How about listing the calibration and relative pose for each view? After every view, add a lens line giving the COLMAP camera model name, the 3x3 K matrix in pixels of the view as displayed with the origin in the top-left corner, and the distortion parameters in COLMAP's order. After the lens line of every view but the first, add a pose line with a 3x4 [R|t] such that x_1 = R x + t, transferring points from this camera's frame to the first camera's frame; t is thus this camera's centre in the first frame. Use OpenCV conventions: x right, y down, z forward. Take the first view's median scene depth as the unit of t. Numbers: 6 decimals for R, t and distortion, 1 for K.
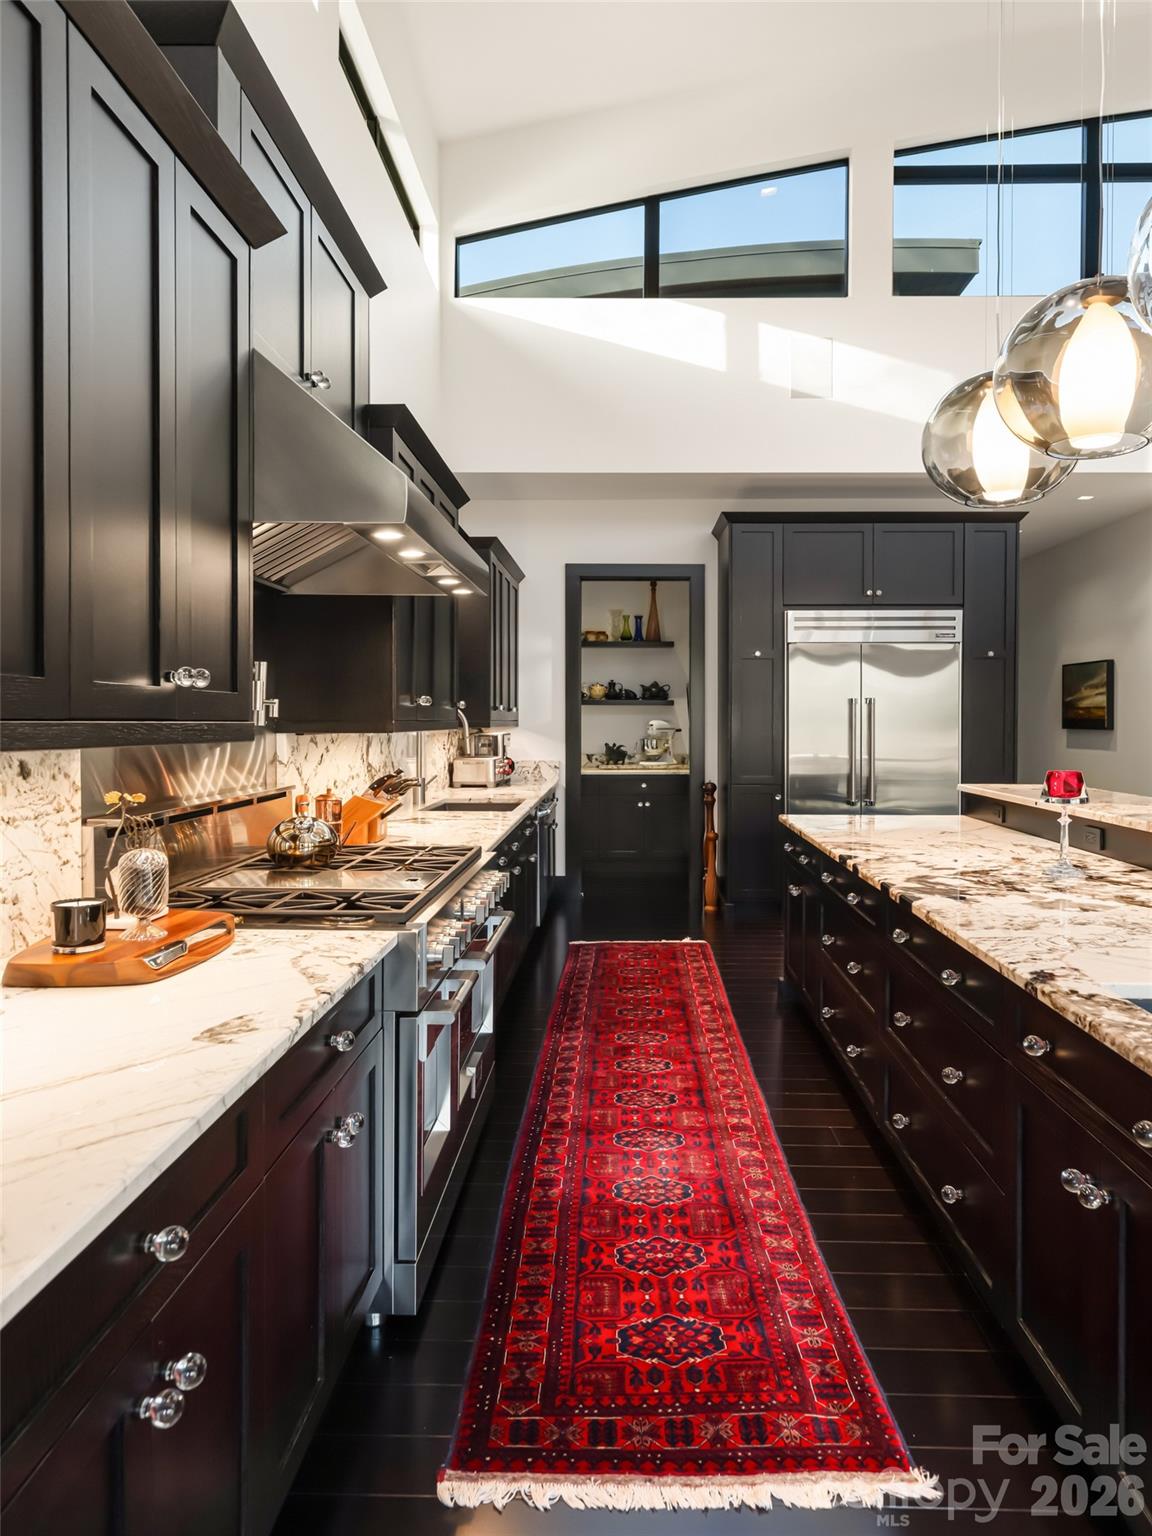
lens RADIAL K [[848.2, 0, 615.2], [0, 848.2, 719.1], [0, 0, 1]] dist [-0.005495, 0.001983]
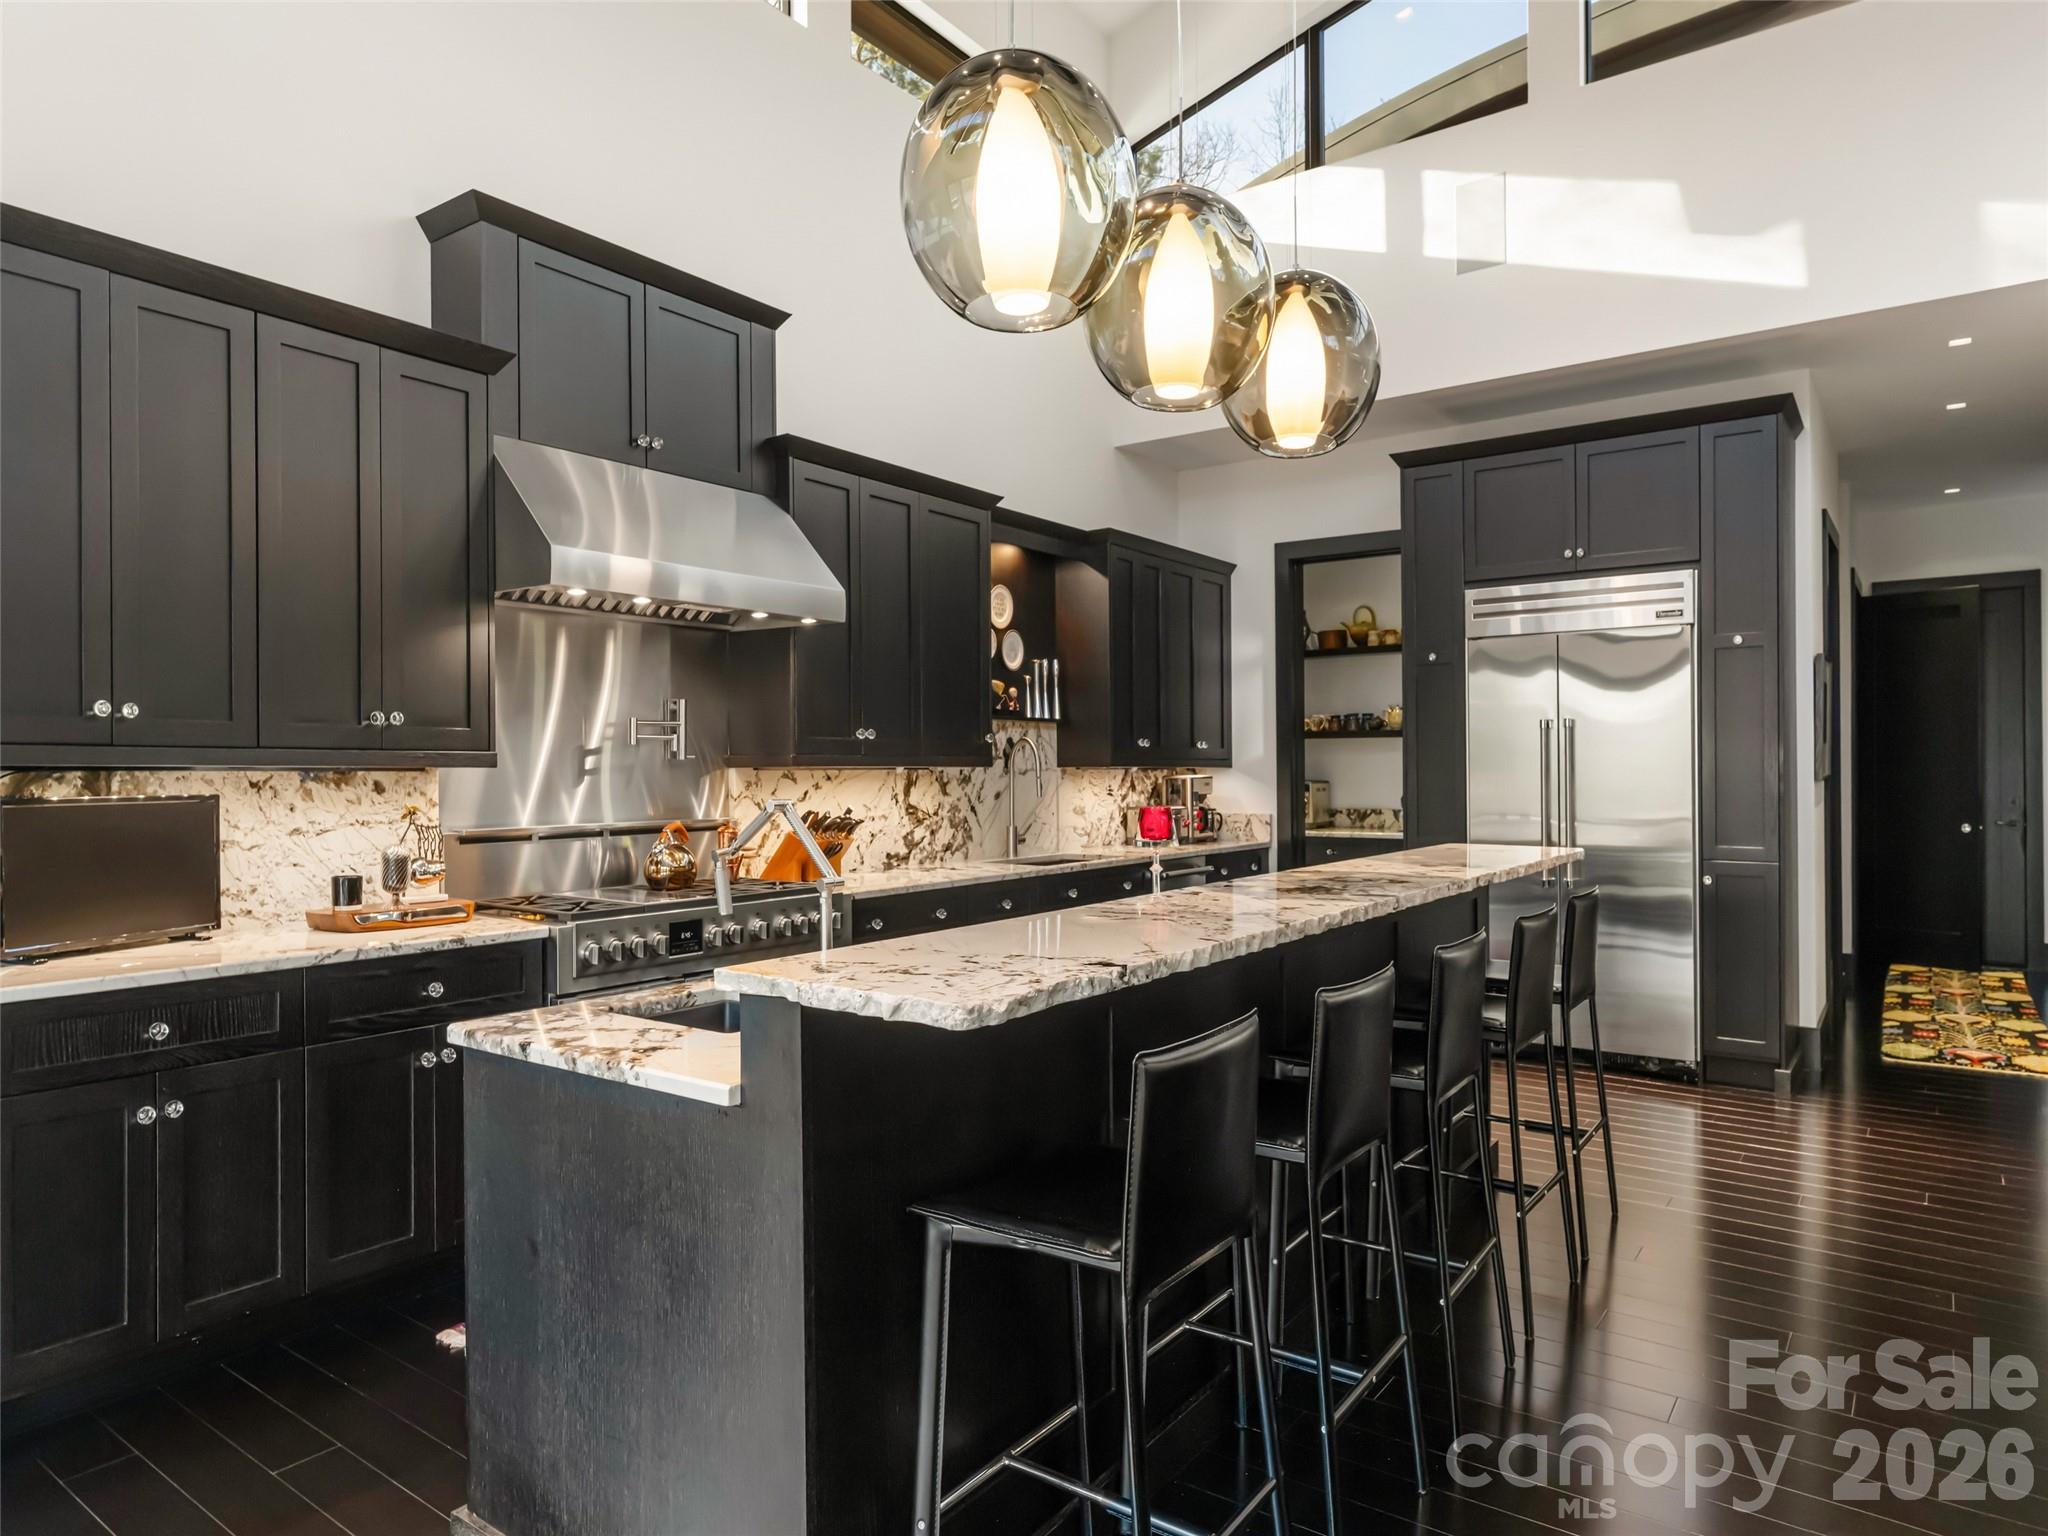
lens RADIAL K [[1300.8, 0, 1021.5], [0, 1300.8, 760.4], [0, 0, 1]] dist [-0.012117, -0.002179]
pose [[0.797214, -0.004752, -0.603678, 0.551148], [0.001164, 0.999979, -0.006335, 0.011916], [0.603696, 0.004348, 0.797203, -0.023522]]
